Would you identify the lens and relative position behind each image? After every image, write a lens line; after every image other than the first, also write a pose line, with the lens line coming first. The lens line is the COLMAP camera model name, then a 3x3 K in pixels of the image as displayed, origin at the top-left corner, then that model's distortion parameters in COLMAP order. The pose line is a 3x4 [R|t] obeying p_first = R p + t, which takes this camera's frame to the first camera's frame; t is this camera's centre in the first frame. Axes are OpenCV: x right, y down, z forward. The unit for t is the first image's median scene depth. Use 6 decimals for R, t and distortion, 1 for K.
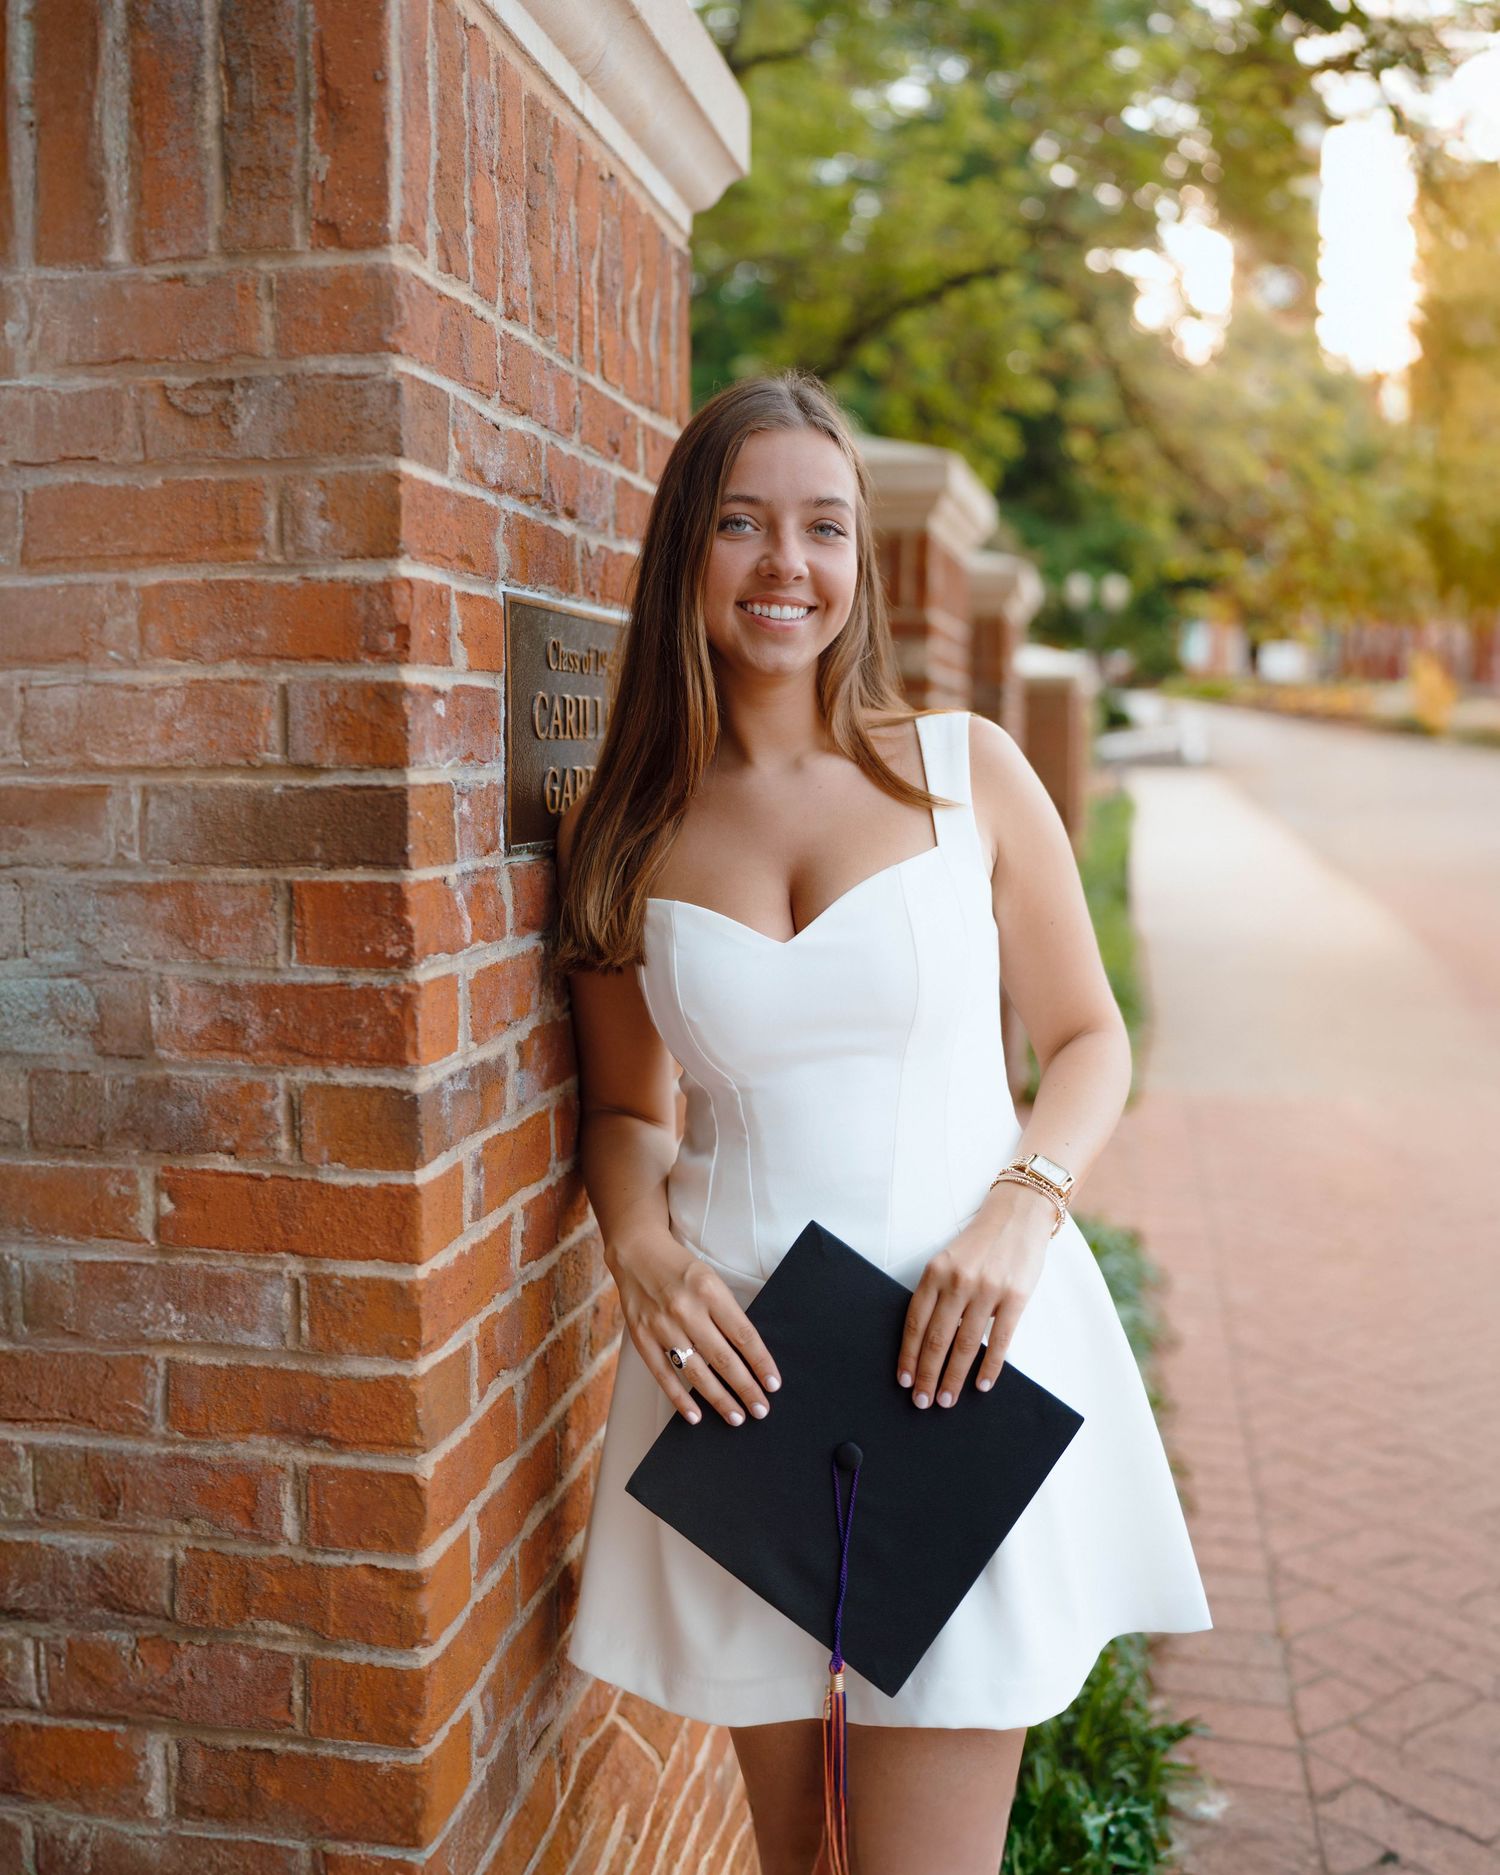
lens RADIAL K [[1946.4, 0, 813.2], [0, 1946.4, 908.0], [0, 0, 1]] dist [0.044687, 0.000000]
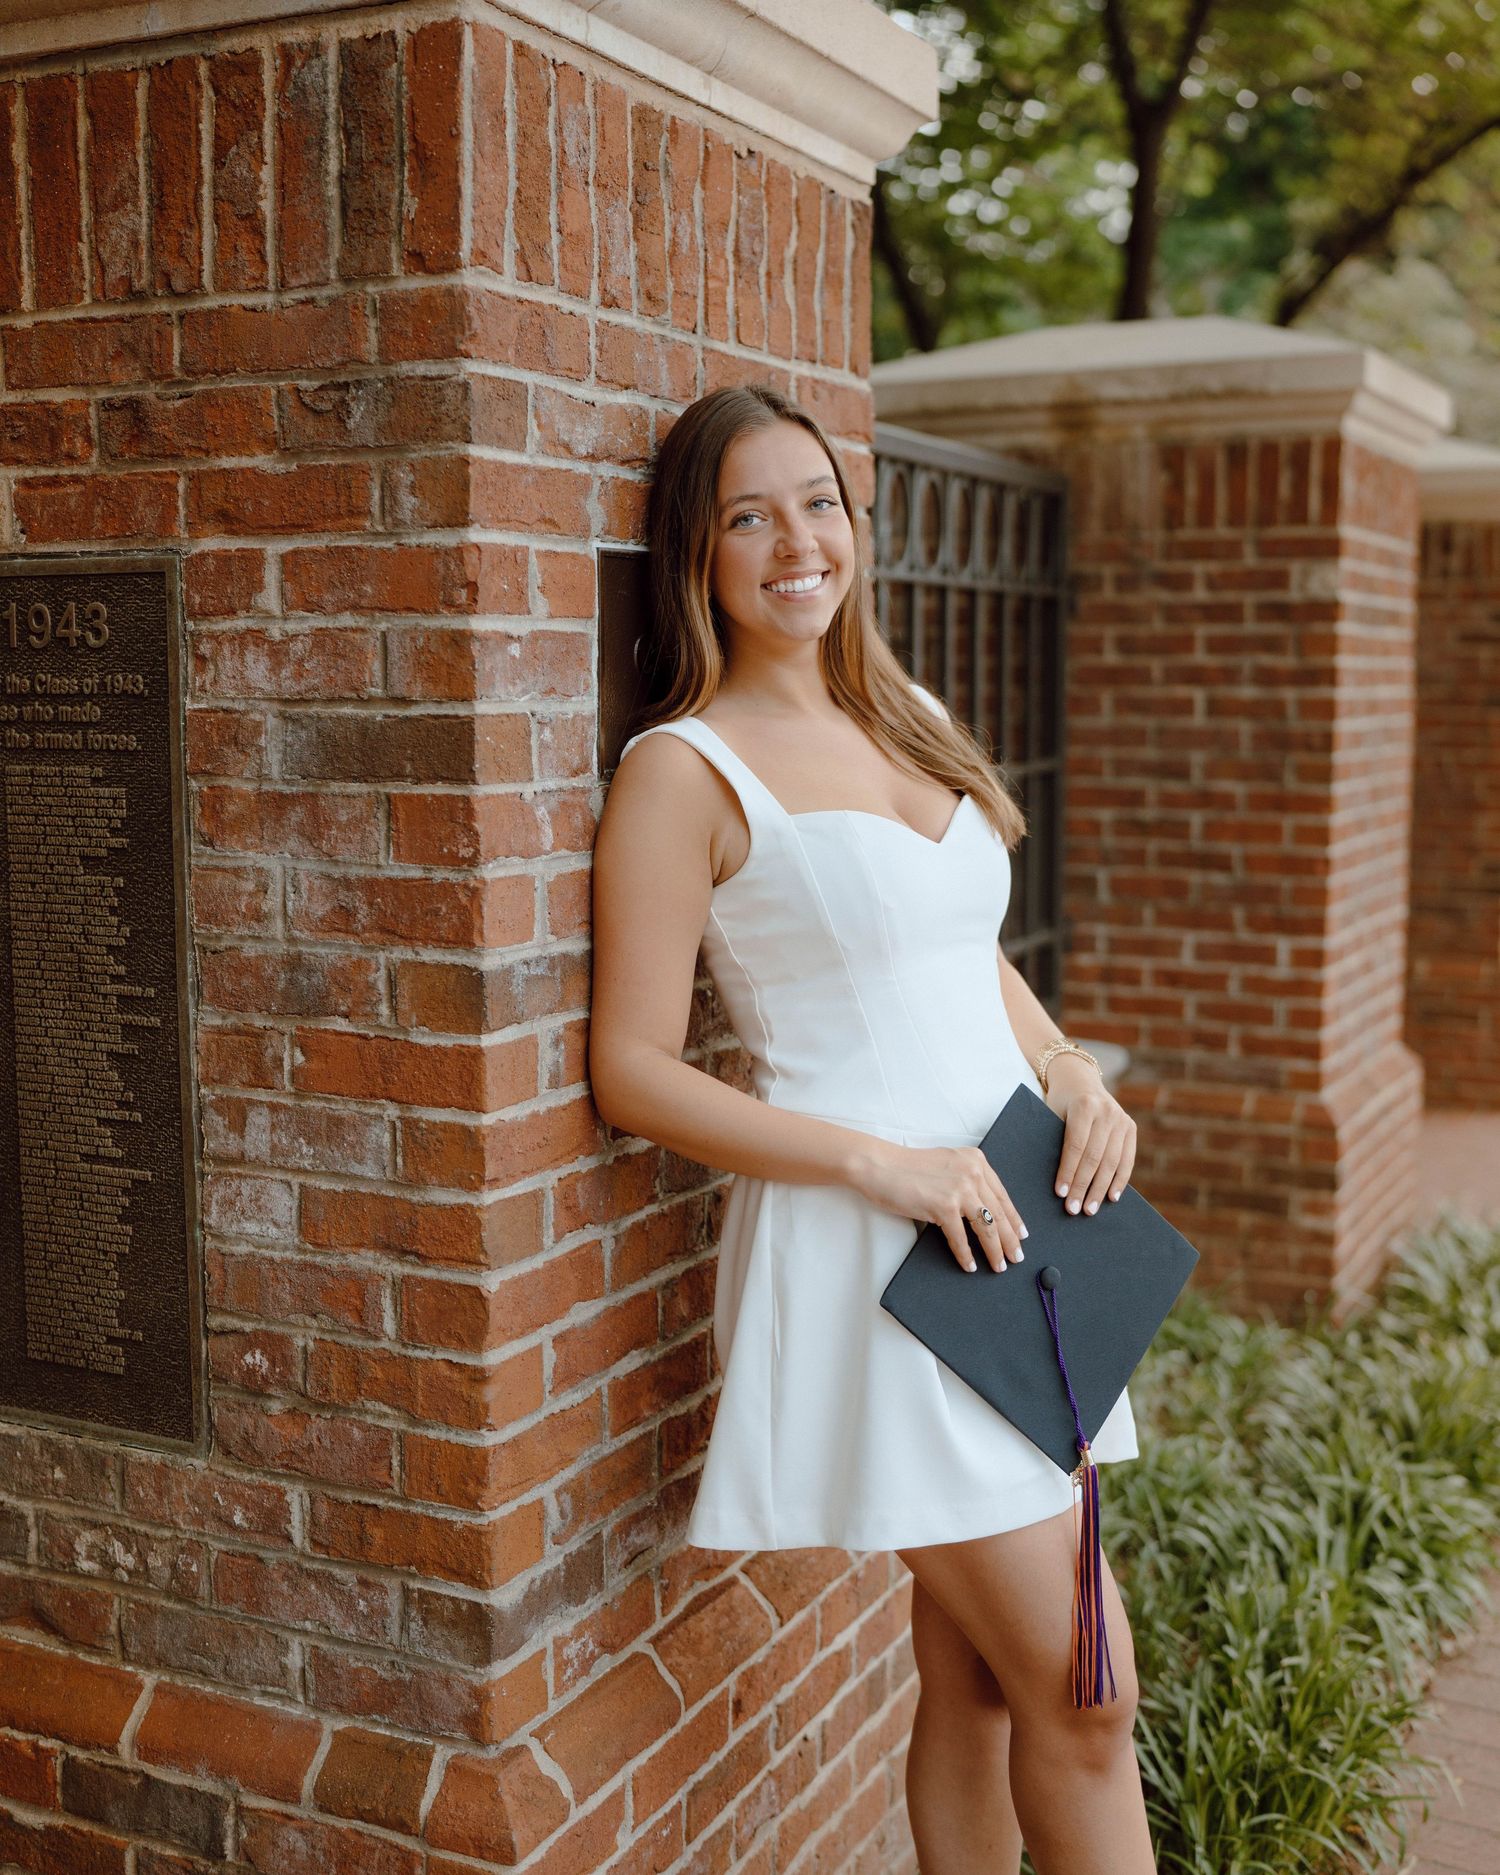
lens RADIAL K [[2293.8, 0, 747.9], [0, 2293.8, 938.0], [0, 0, 1]] dist [0.033408, 0.000000]
pose [[0.967951, 0.028374, -0.249532, 0.300983], [-0.021167, 0.999279, 0.031518, 0.025698], [0.250247, -0.025226, 0.967853, -0.323172]]
